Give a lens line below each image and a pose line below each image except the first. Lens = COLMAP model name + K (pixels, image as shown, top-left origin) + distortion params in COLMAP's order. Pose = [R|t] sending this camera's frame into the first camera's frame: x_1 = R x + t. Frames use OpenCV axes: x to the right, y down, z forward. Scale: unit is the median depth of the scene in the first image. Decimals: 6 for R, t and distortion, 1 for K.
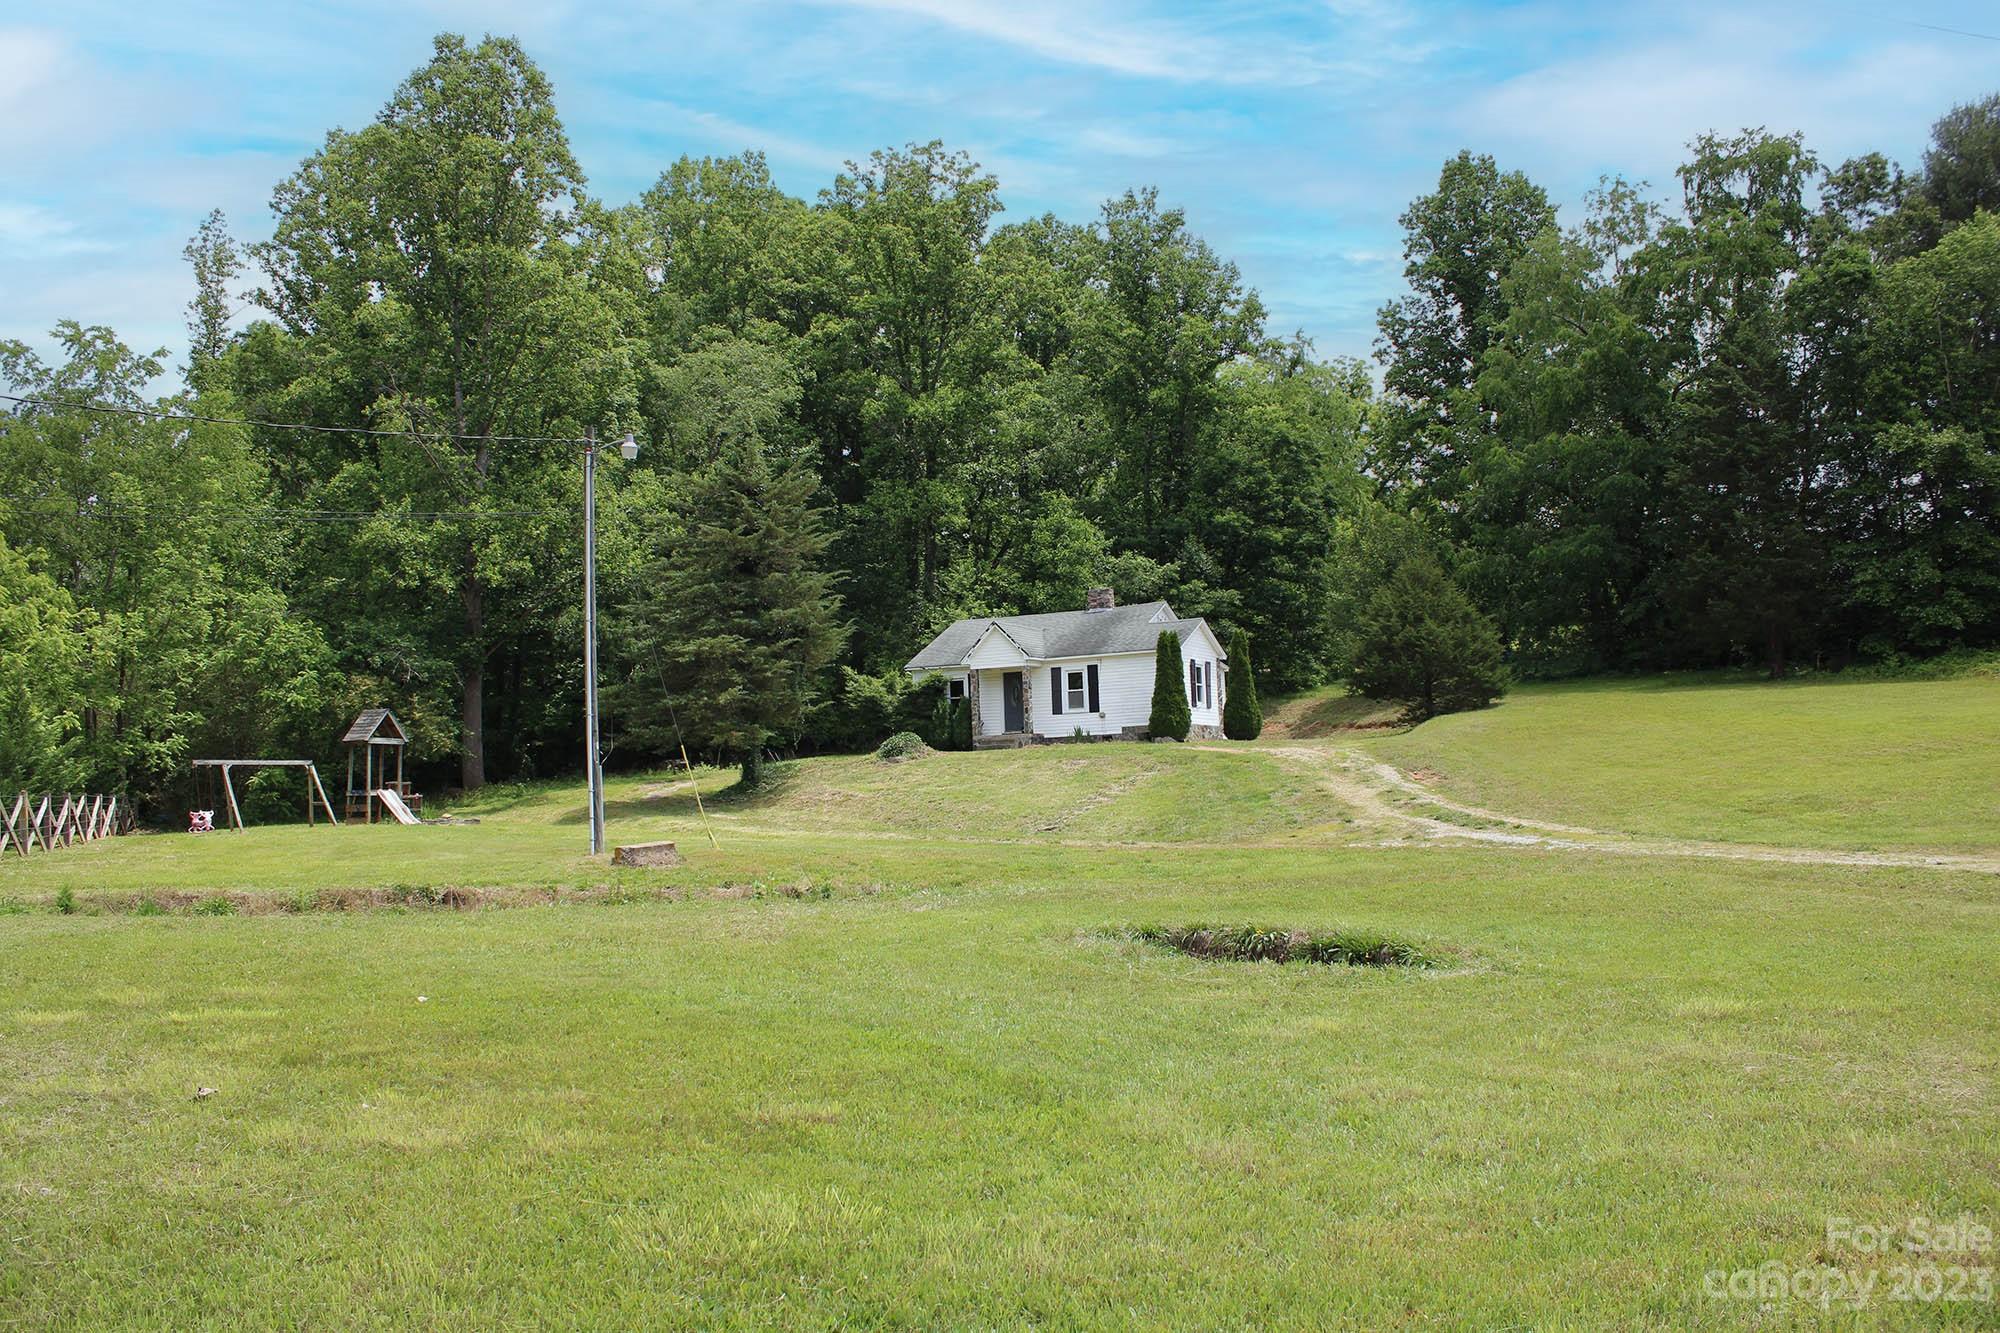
lens RADIAL K [[1652.9, 0, 992.5], [0, 1652.9, 666.8], [0, 0, 1]] dist [-0.095569, 0.003577]
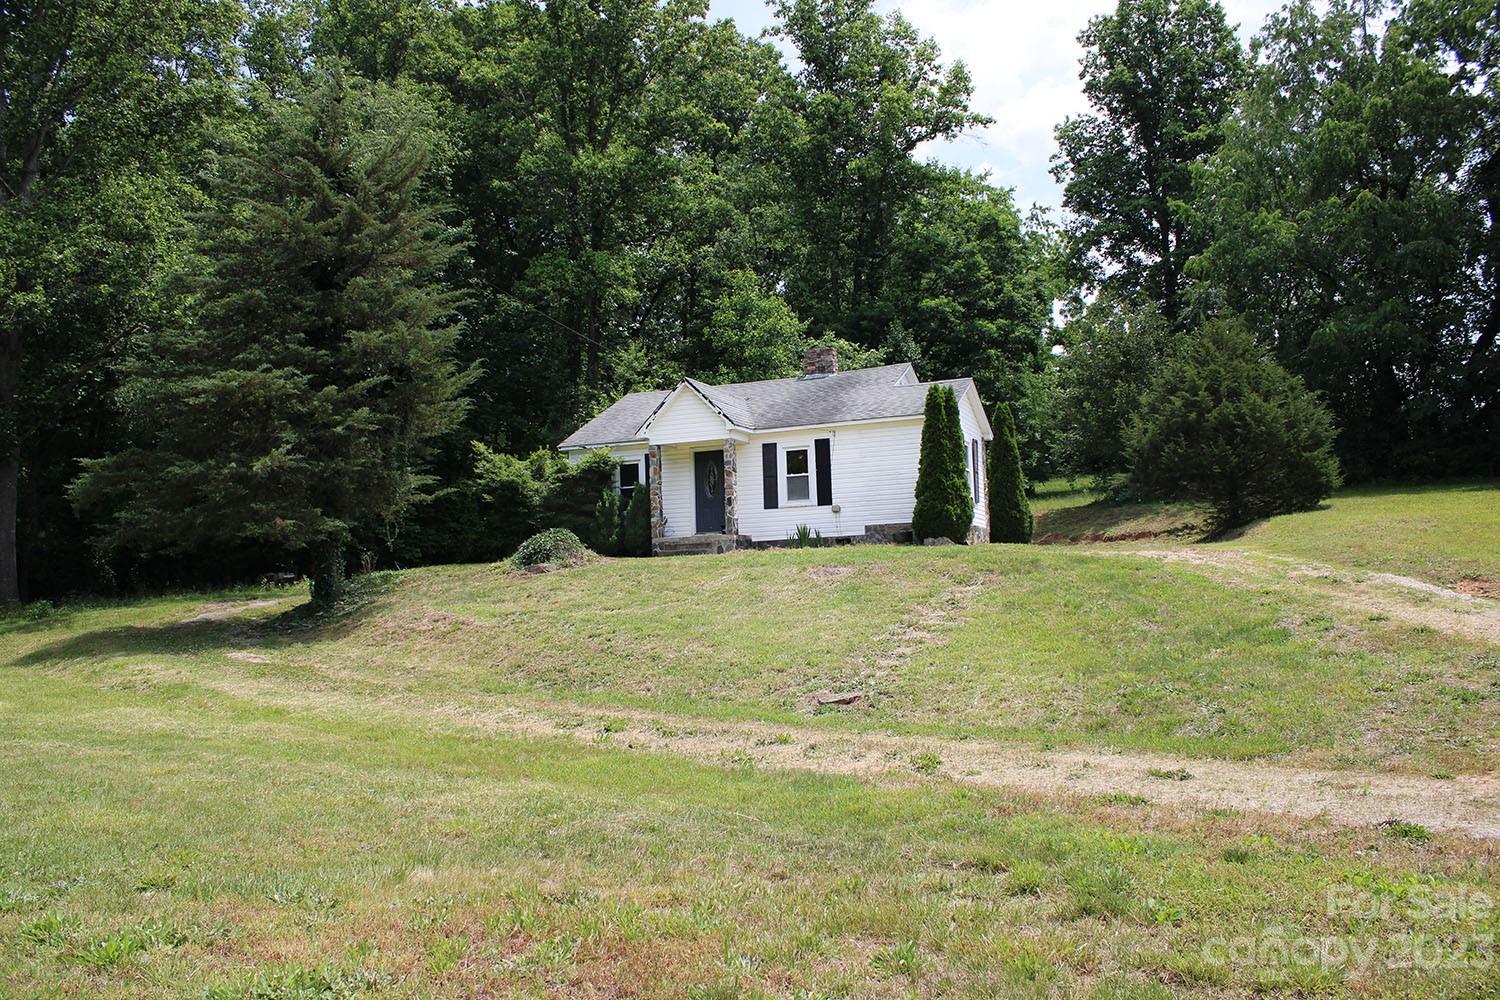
lens RADIAL K [[1239.7, 0, 753.9], [0, 1239.7, 495.1], [0, 0, 1]] dist [-0.095569, 0.003577]
pose [[0.995566, 0.012869, 0.093176, -0.017795], [-0.011142, 0.999757, -0.019033, 0.032176], [-0.093399, 0.017910, 0.995468, 0.452002]]
